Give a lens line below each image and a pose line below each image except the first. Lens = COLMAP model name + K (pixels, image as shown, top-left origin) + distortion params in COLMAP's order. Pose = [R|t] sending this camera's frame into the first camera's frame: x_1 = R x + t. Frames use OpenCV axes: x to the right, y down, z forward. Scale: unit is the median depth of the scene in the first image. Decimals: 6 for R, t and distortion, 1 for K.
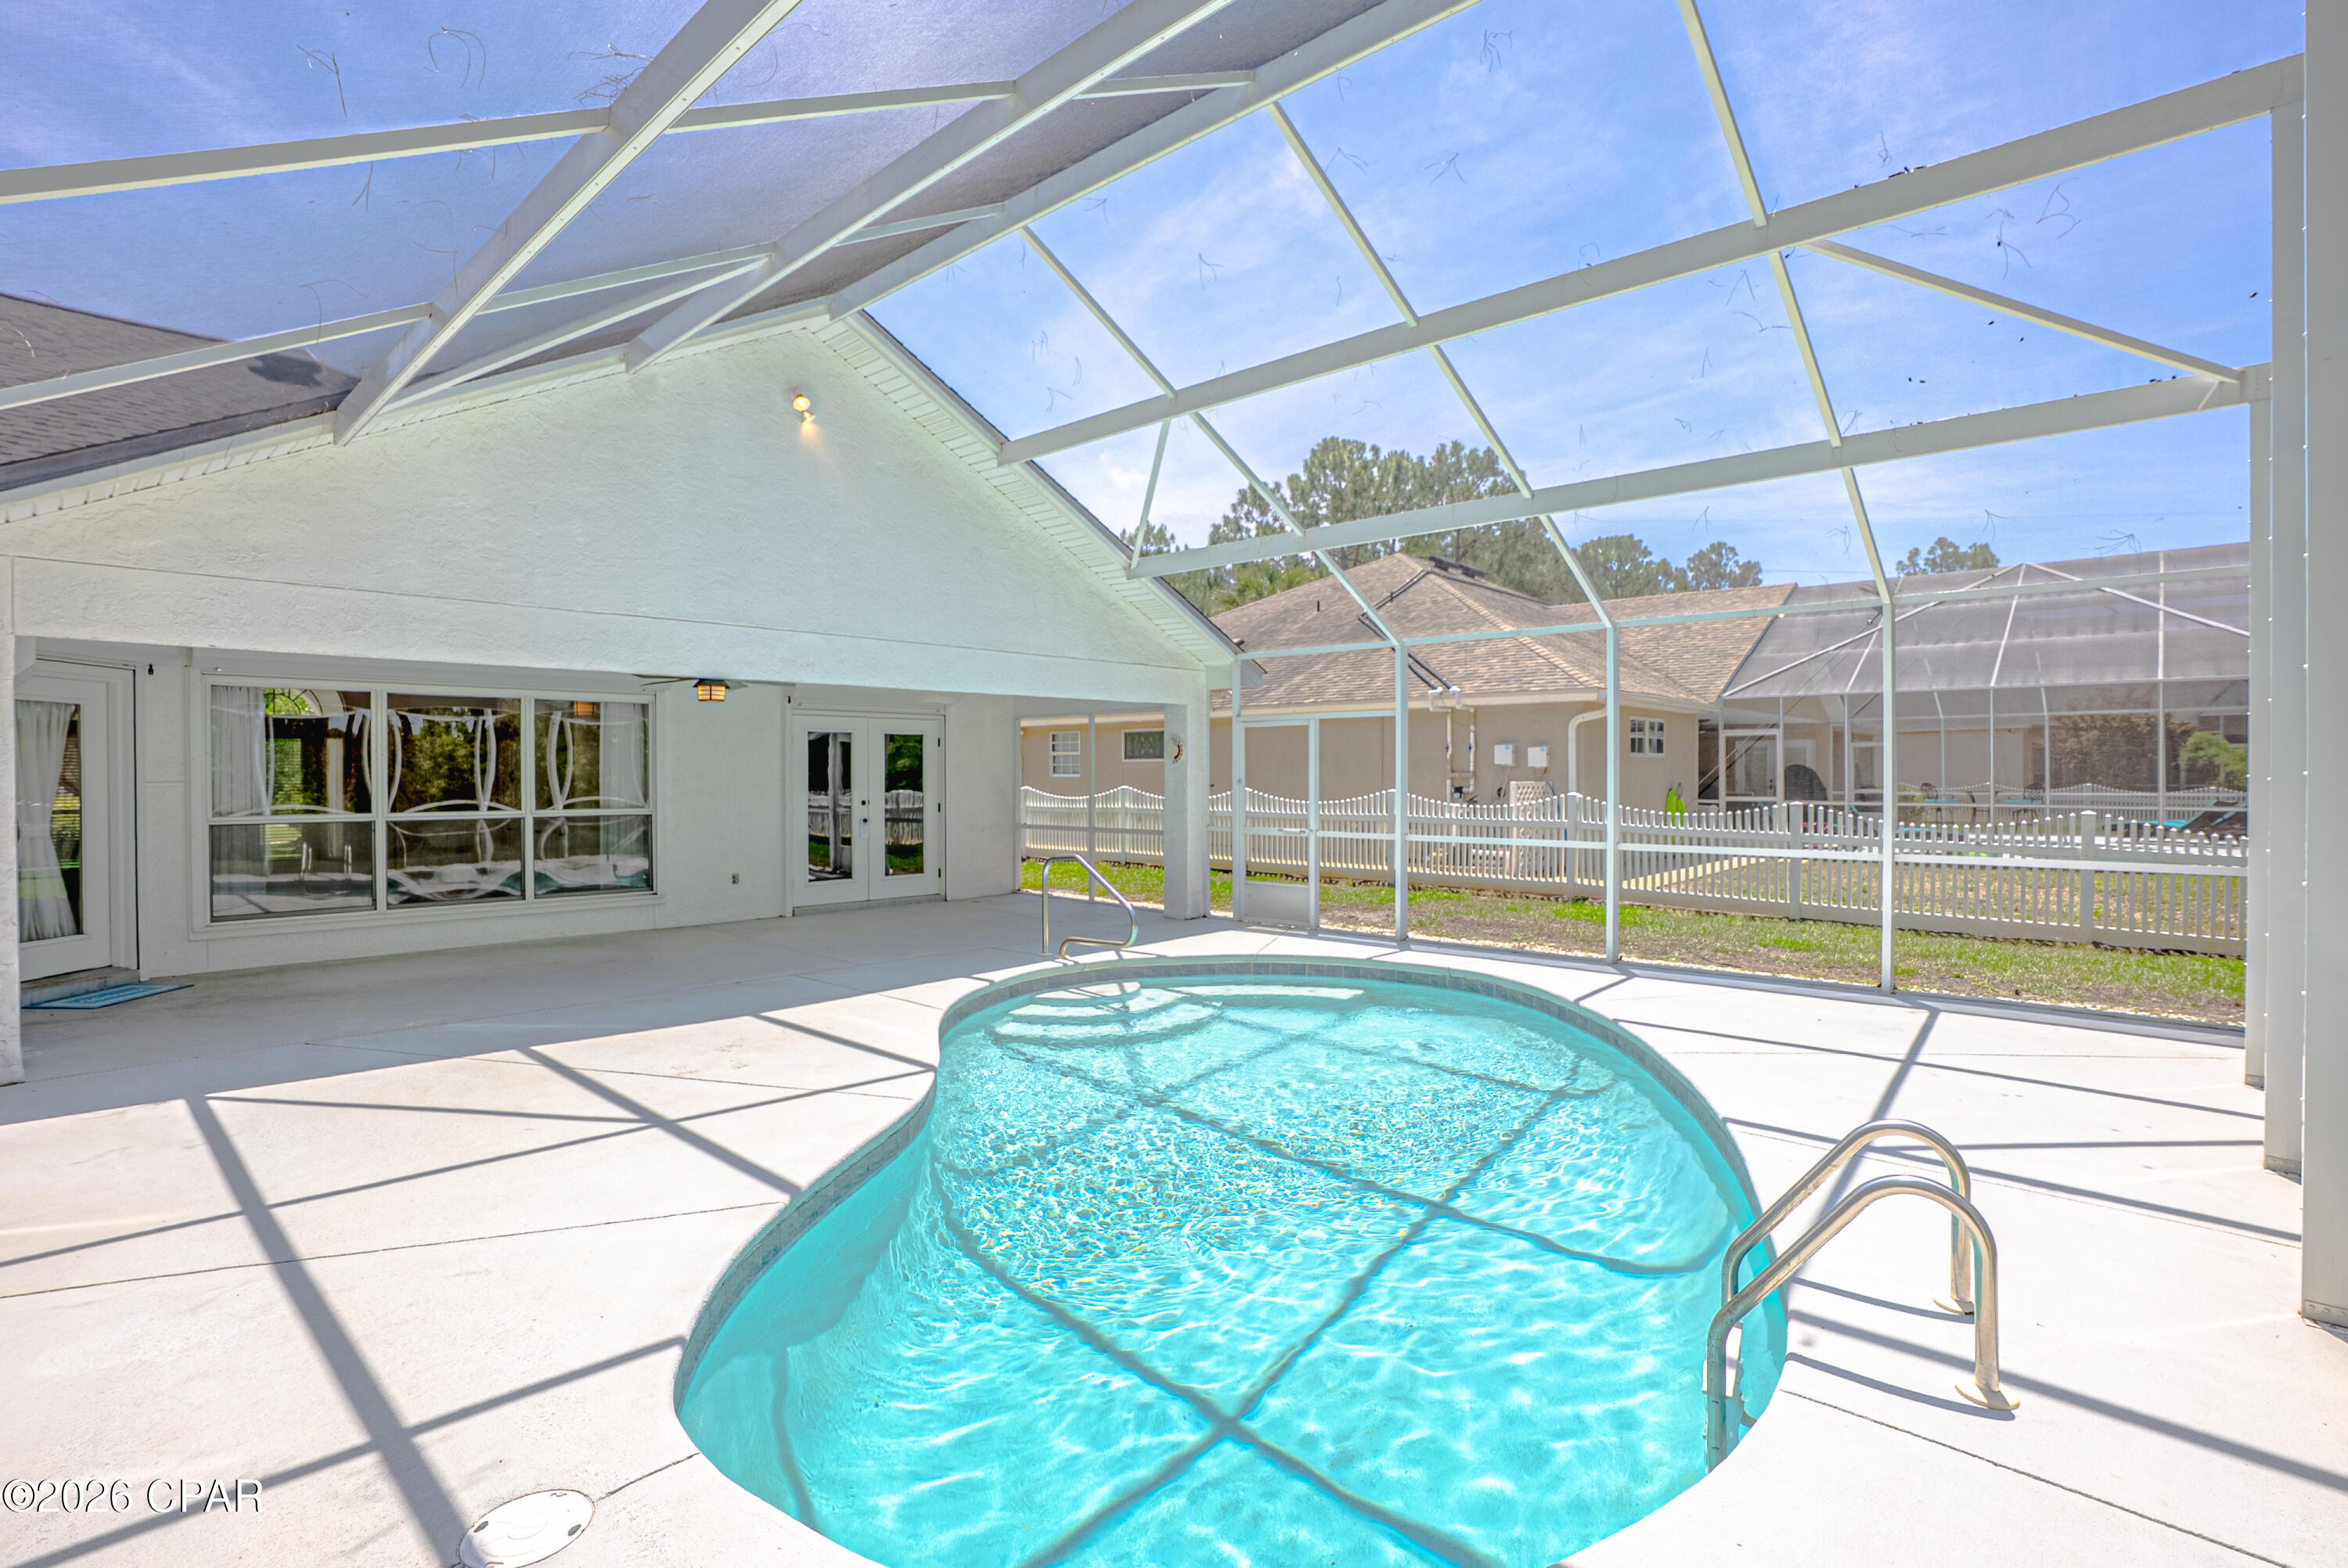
lens RADIAL K [[1132.1, 0, 1172.1], [0, 1132.1, 778.8], [0, 0, 1]] dist [0.001066, 0.000365]
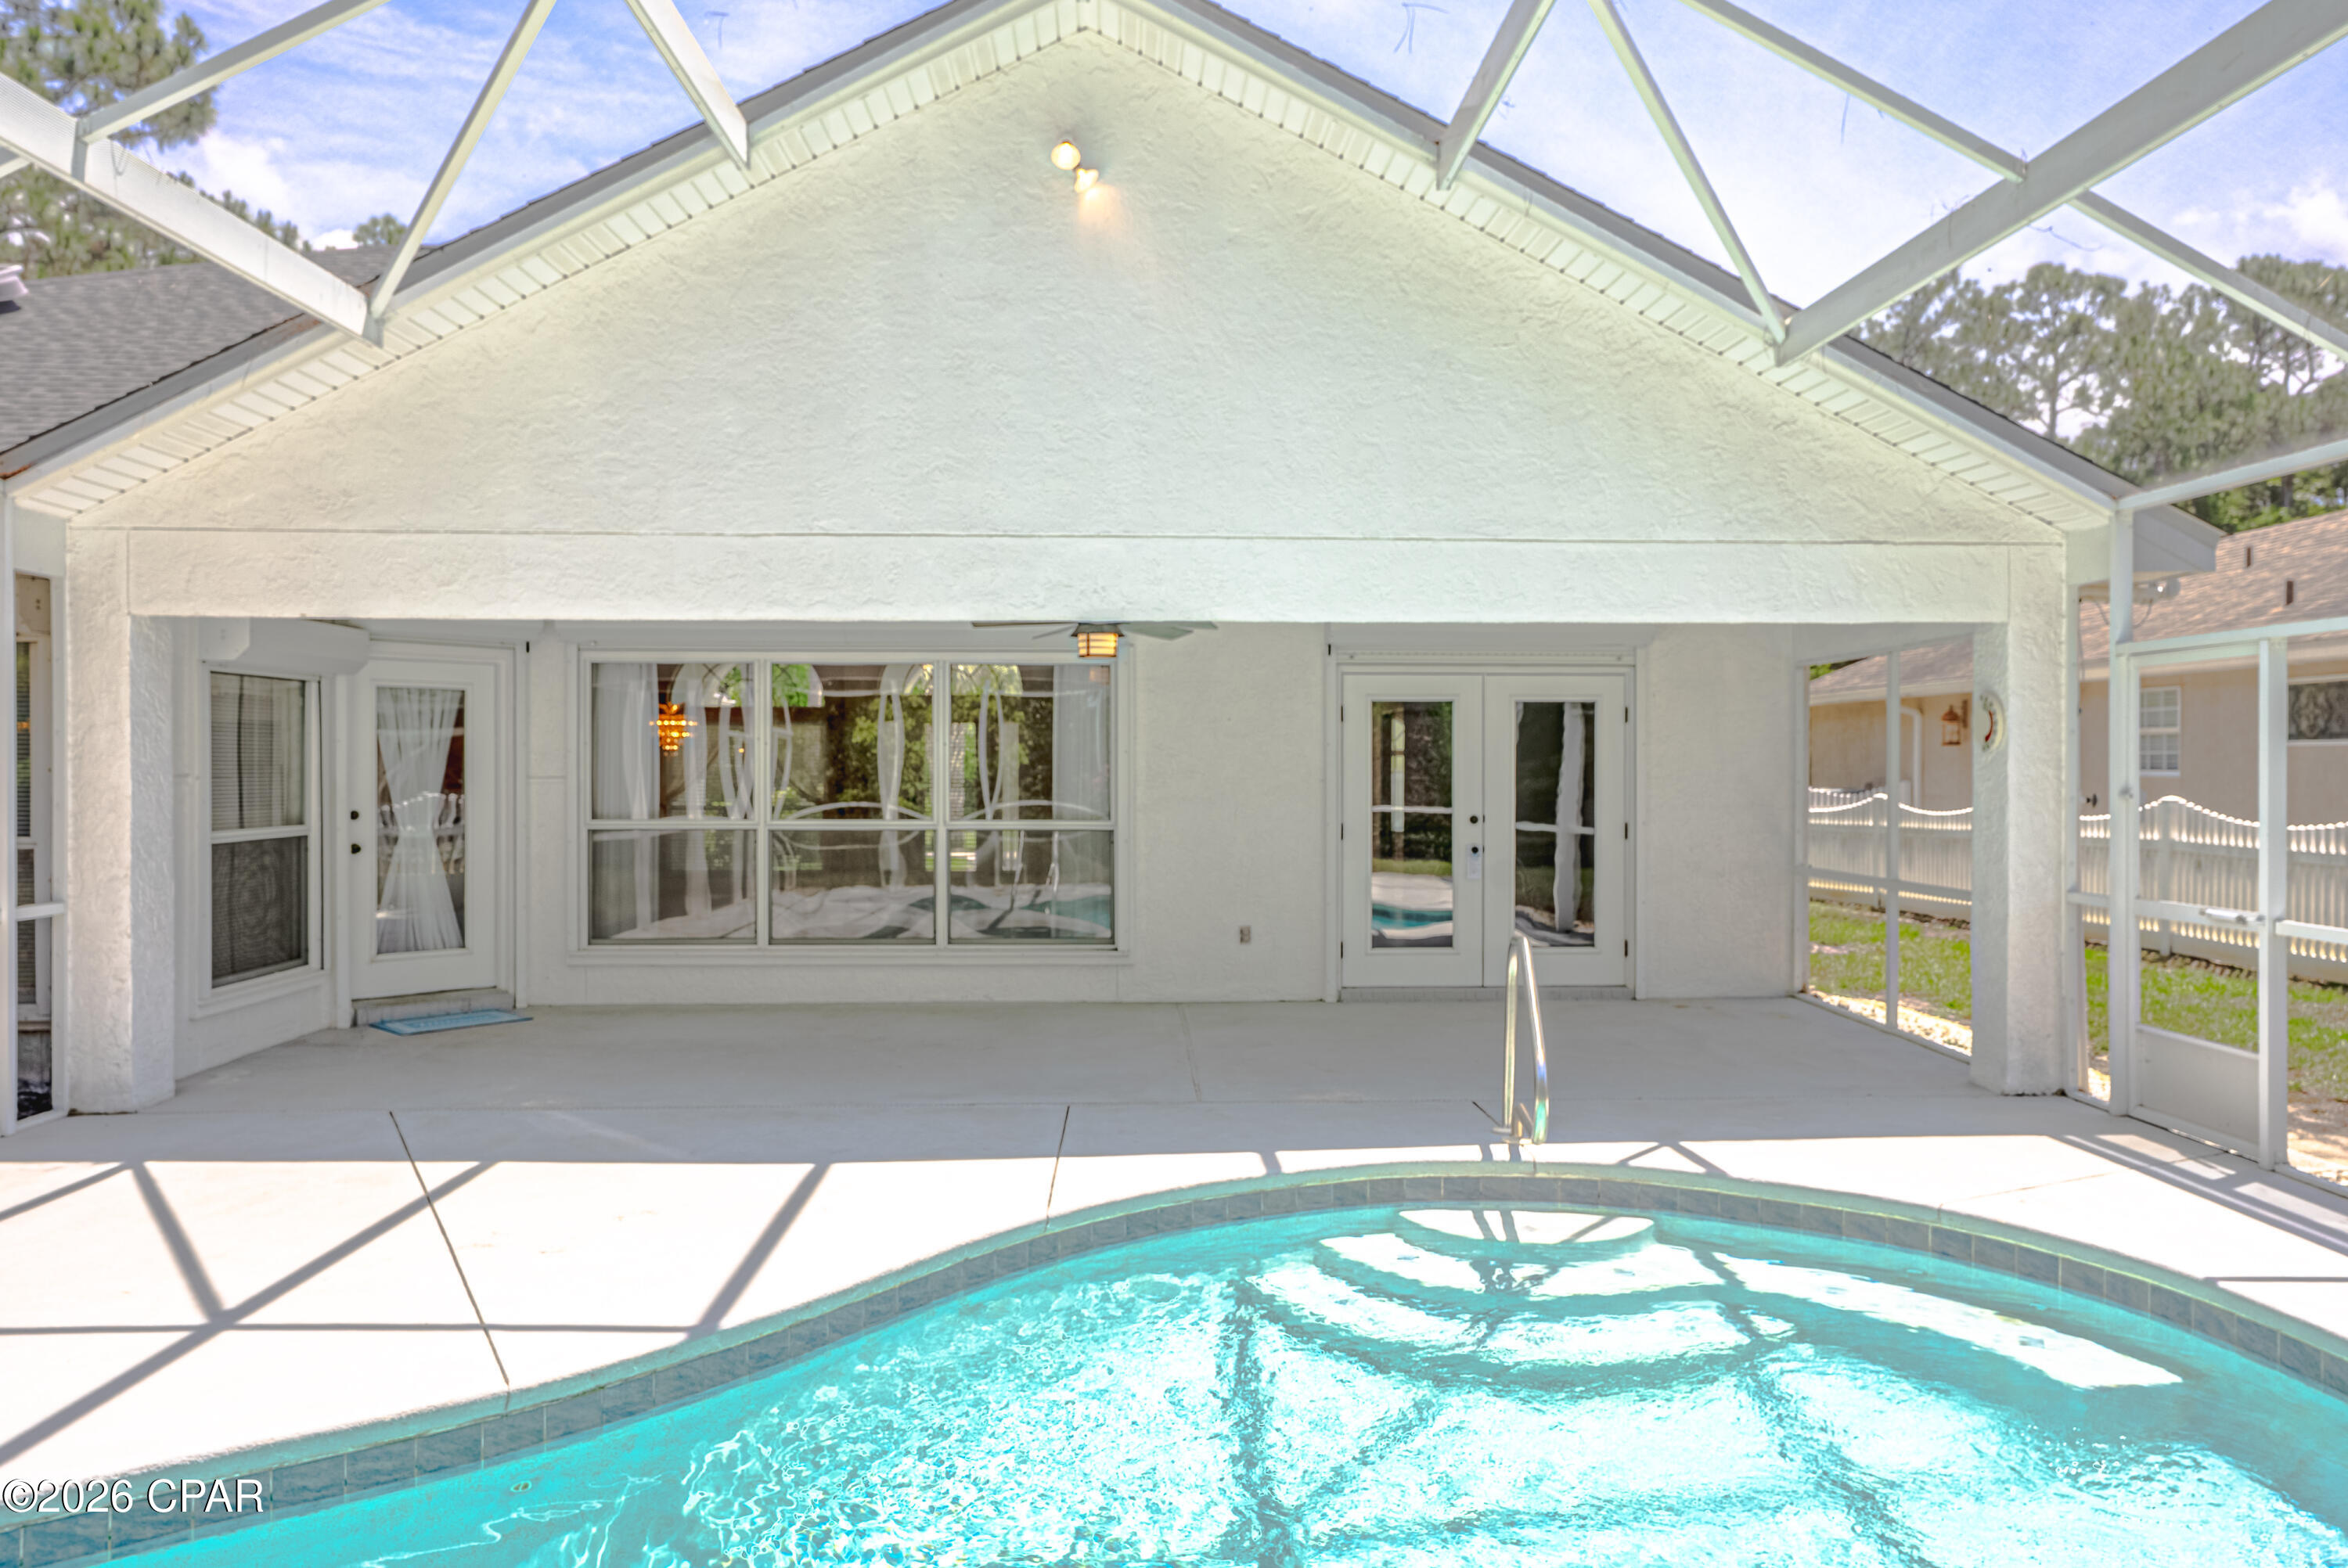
lens RADIAL K [[1701.0, 0, 1181.9], [0, 1701.0, 774.2], [0, 0, 1]] dist [0.009503, 0.004675]
pose [[0.727384, 0.006270, -0.686202, 0.295214], [-0.005762, 0.999979, 0.003030, -0.005575], [0.686206, 0.001750, 0.727405, 0.333275]]
